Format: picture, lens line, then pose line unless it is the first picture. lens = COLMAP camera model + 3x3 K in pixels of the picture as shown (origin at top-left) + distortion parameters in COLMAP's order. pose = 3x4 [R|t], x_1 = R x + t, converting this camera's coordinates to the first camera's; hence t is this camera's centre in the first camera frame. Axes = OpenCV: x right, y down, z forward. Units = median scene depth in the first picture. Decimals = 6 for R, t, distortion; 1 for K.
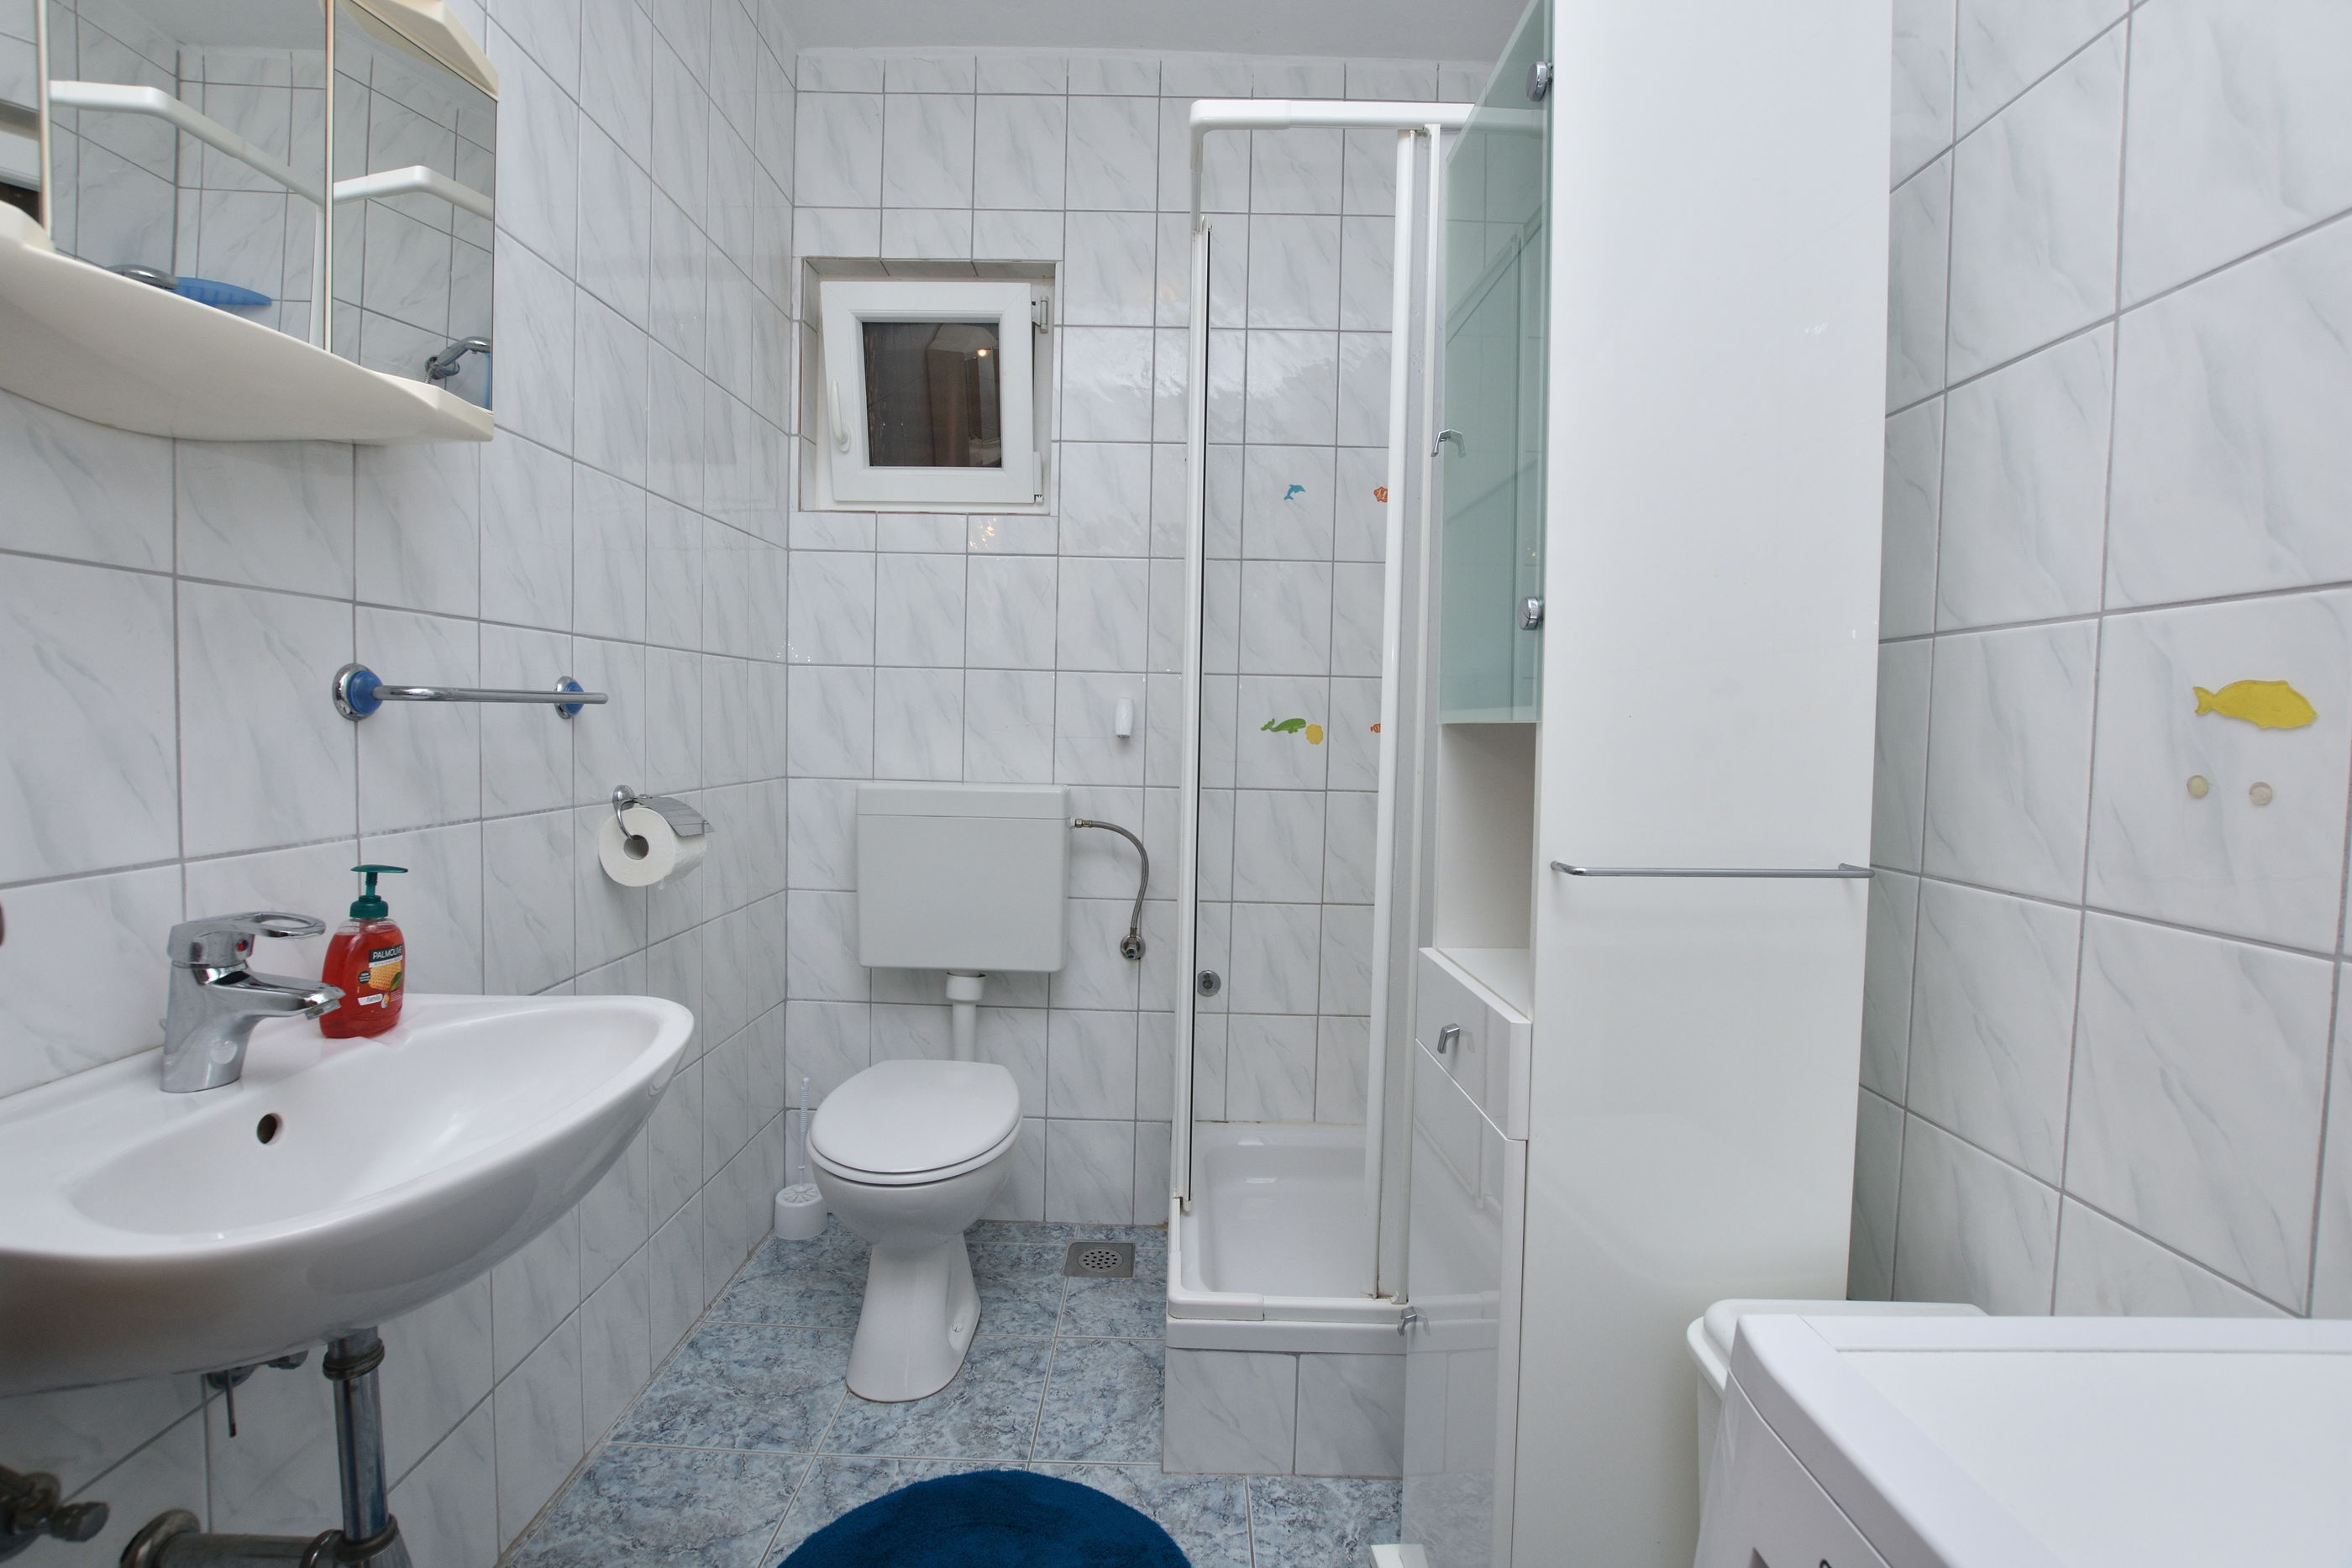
lens RADIAL K [[1032.3, 0, 1180.6], [0, 1032.3, 778.5], [0, 0, 1]] dist [-0.034464, 0.005754]
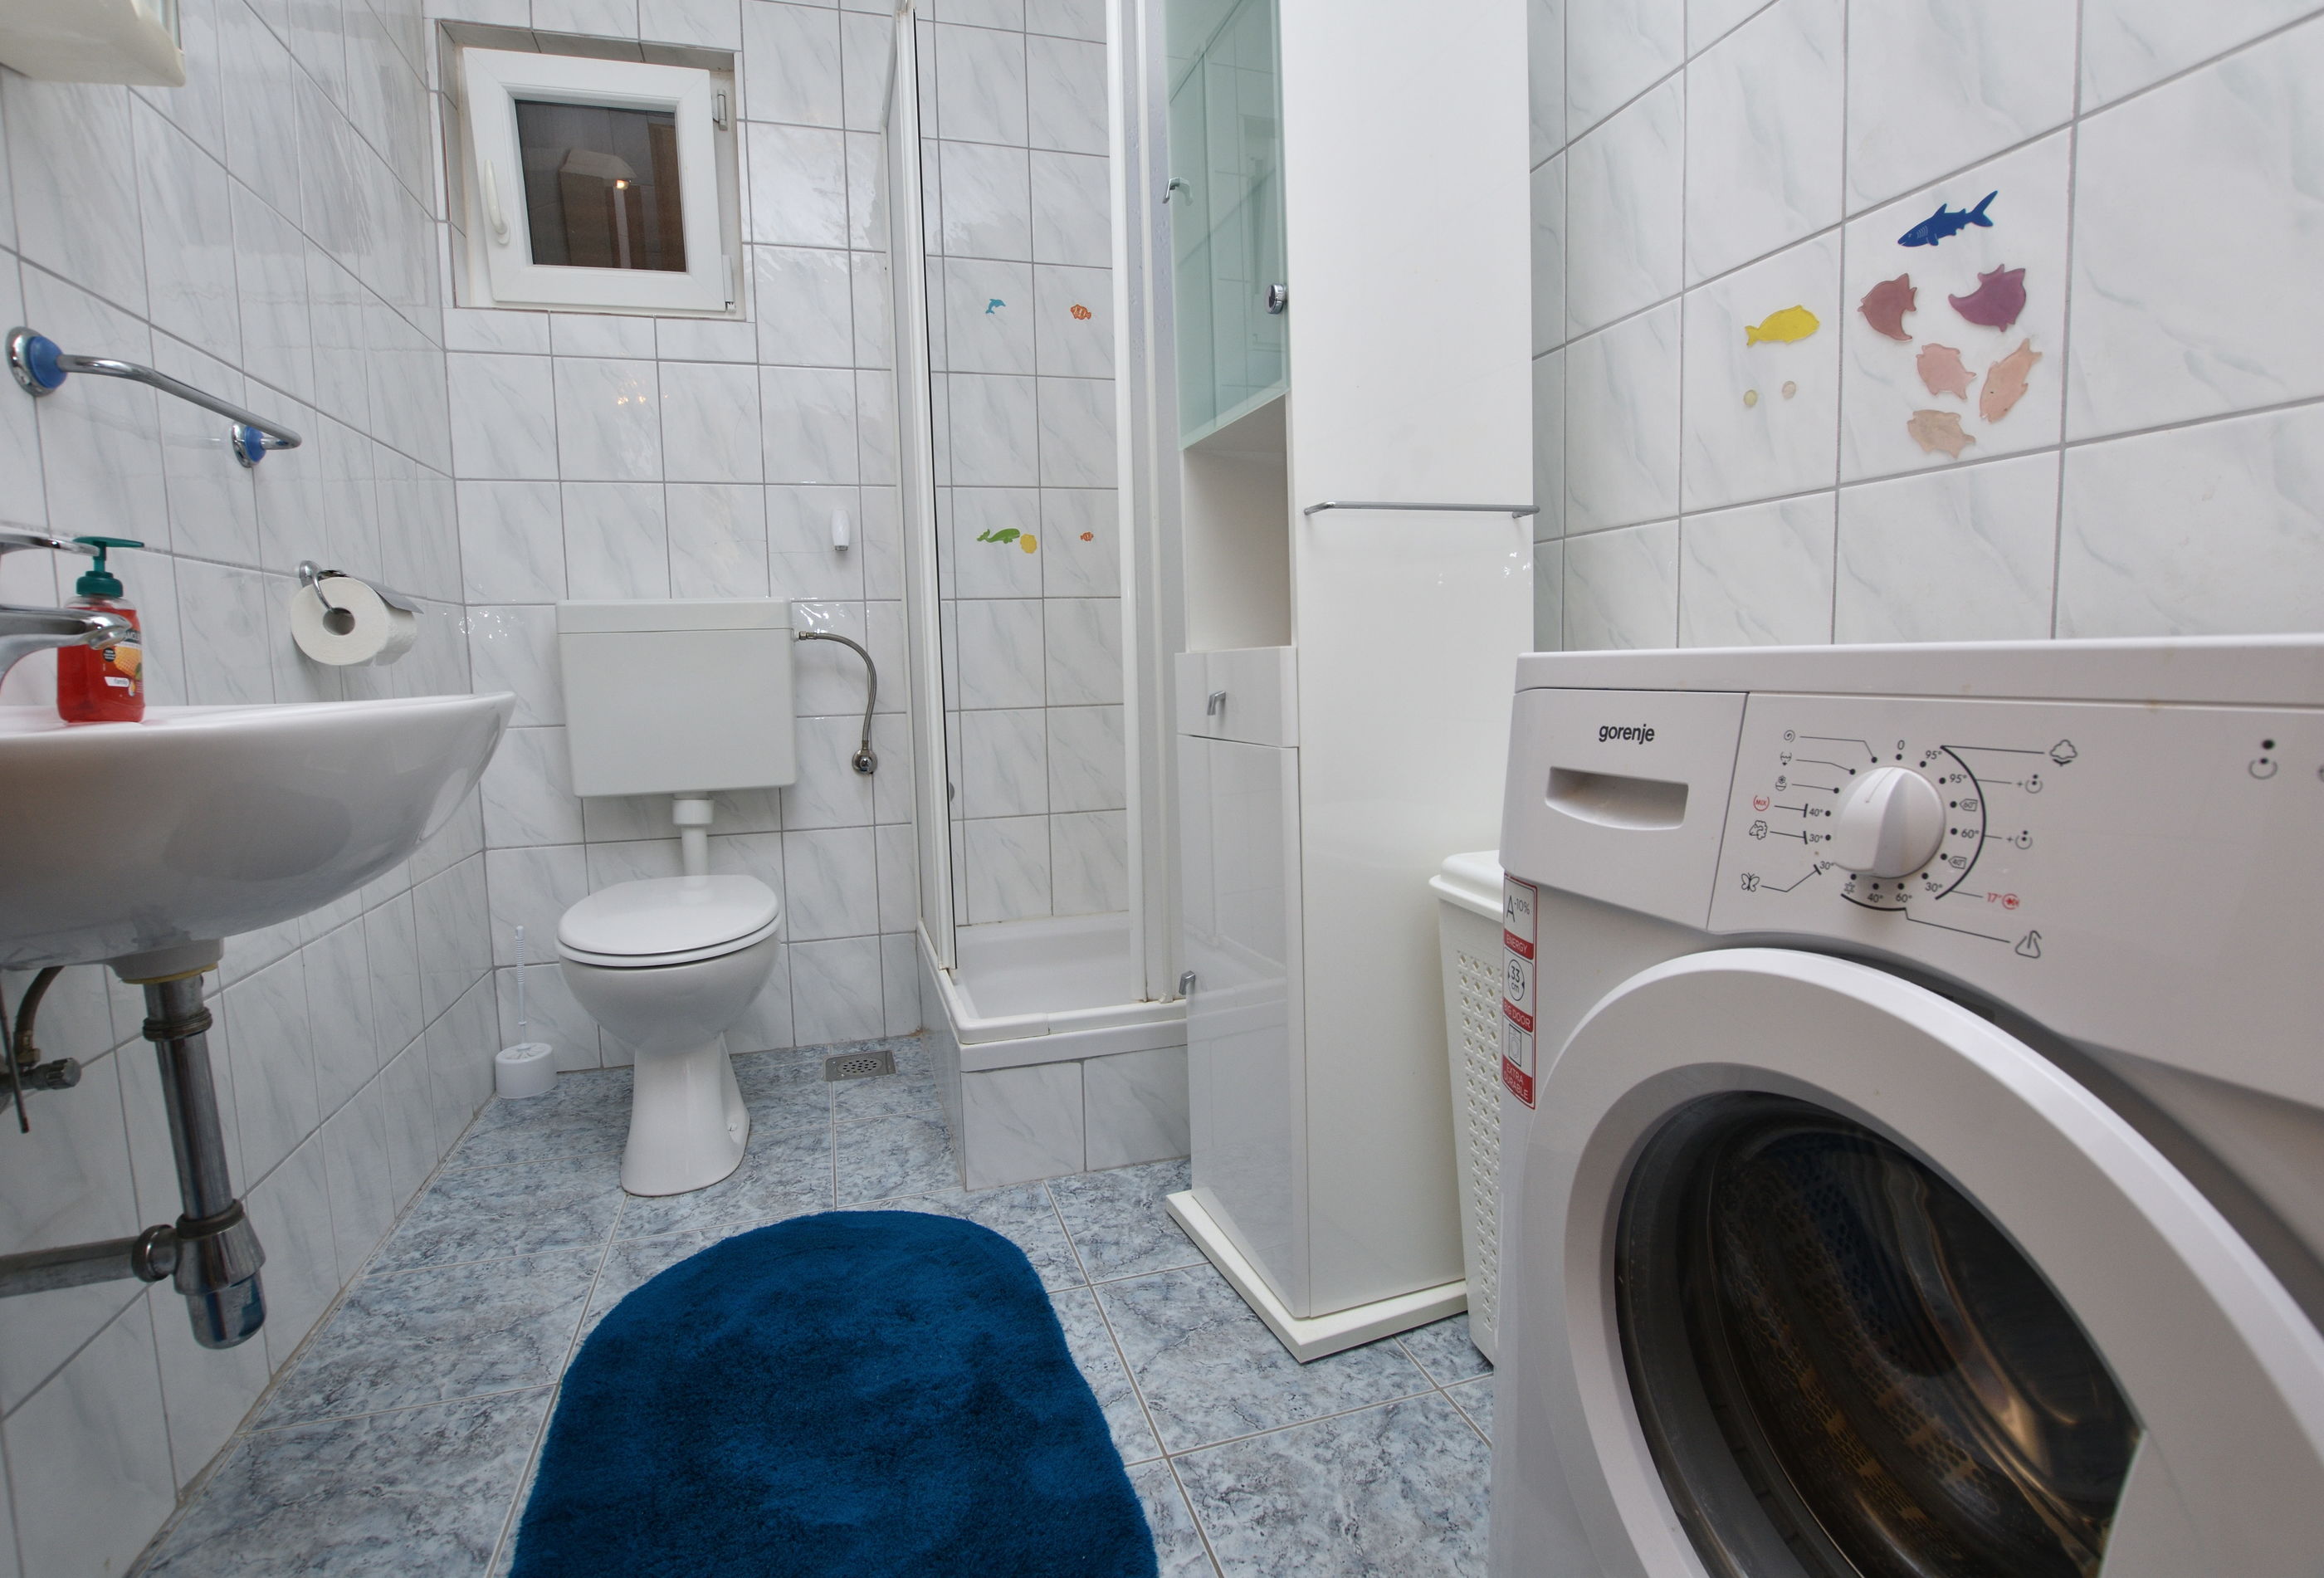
lens RADIAL K [[1087.8, 0, 1087.8], [0, 1087.8, 862.7], [0, 0, 1]] dist [-0.032011, 0.002187]
pose [[0.958658, -0.078378, 0.273553, -0.164631], [0.062882, 0.995904, 0.064977, 0.250557], [-0.277526, -0.045089, 0.959660, -0.101400]]
